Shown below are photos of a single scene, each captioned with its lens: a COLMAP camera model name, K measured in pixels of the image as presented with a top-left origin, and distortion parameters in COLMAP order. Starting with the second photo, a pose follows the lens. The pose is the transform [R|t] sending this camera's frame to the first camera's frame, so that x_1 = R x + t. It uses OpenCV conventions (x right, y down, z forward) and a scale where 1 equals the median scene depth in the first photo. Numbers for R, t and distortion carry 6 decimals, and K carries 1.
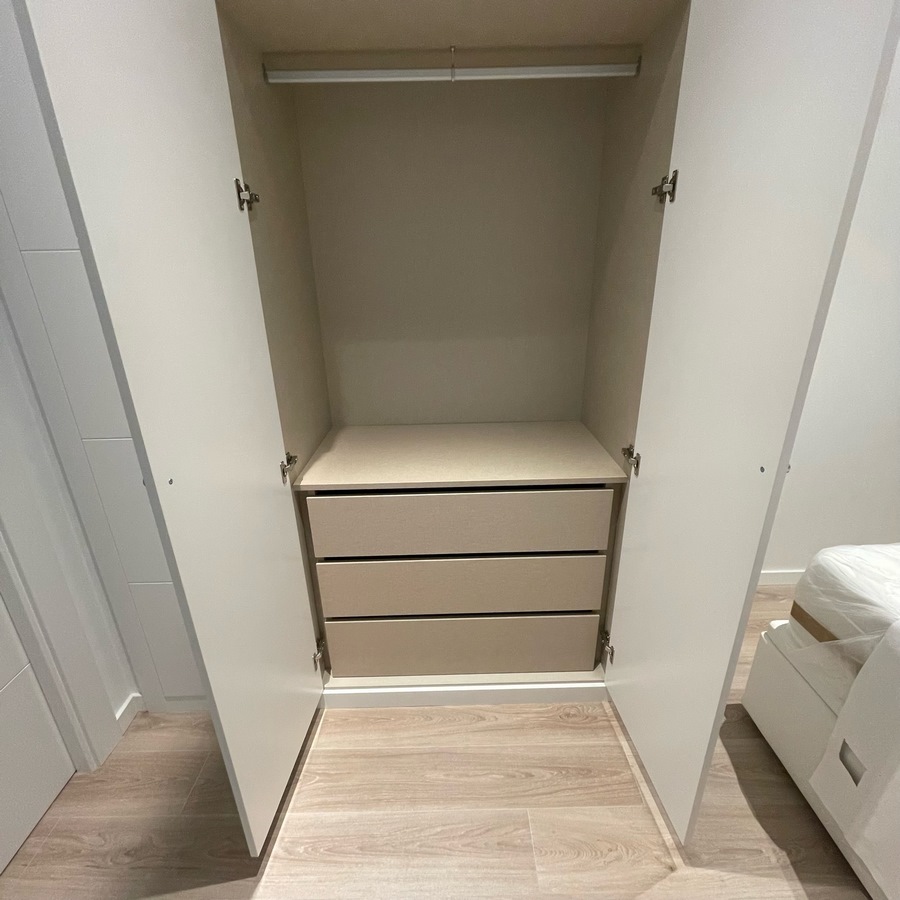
lens RADIAL K [[495.2, 0, 450.4], [0, 495.2, 458.4], [0, 0, 1]] dist [-0.005341, 0.008820]
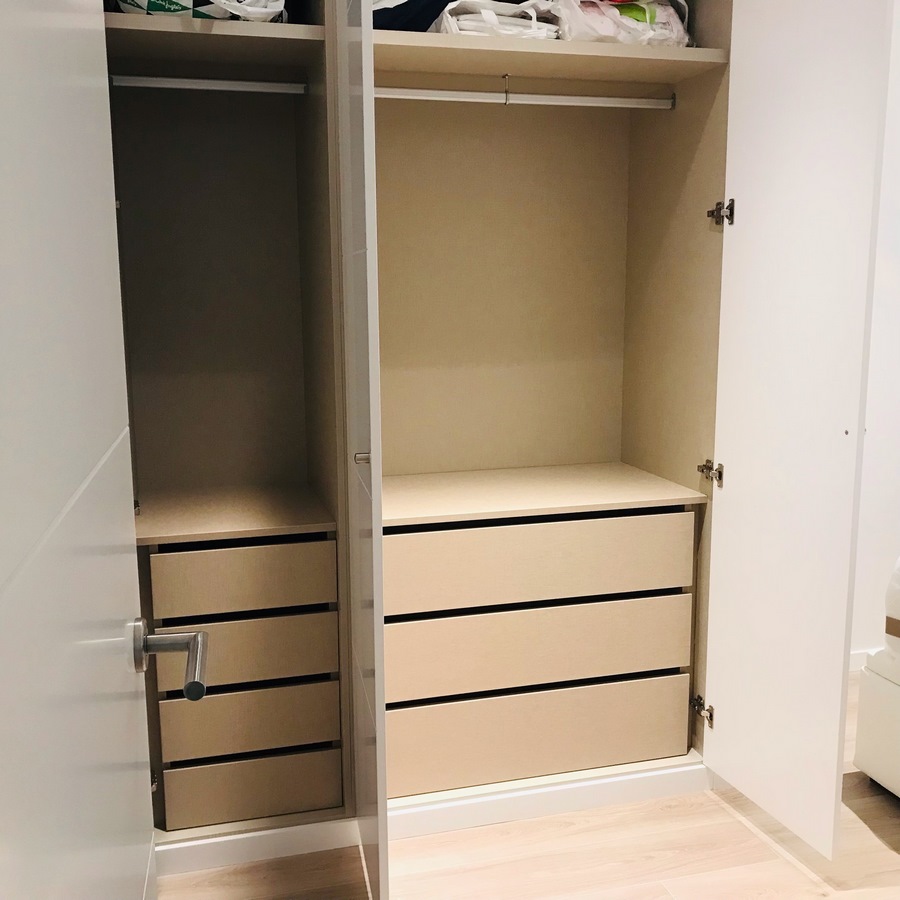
lens RADIAL K [[1023.9, 0, 450.0], [0, 1023.9, 450.0], [0, 0, 1]] dist [0.028242, -0.008400]
pose [[0.964798, -0.030390, 0.261231, -0.589029], [0.086192, 0.974979, -0.204908, 0.298664], [-0.248468, 0.220211, 0.943277, -0.687795]]
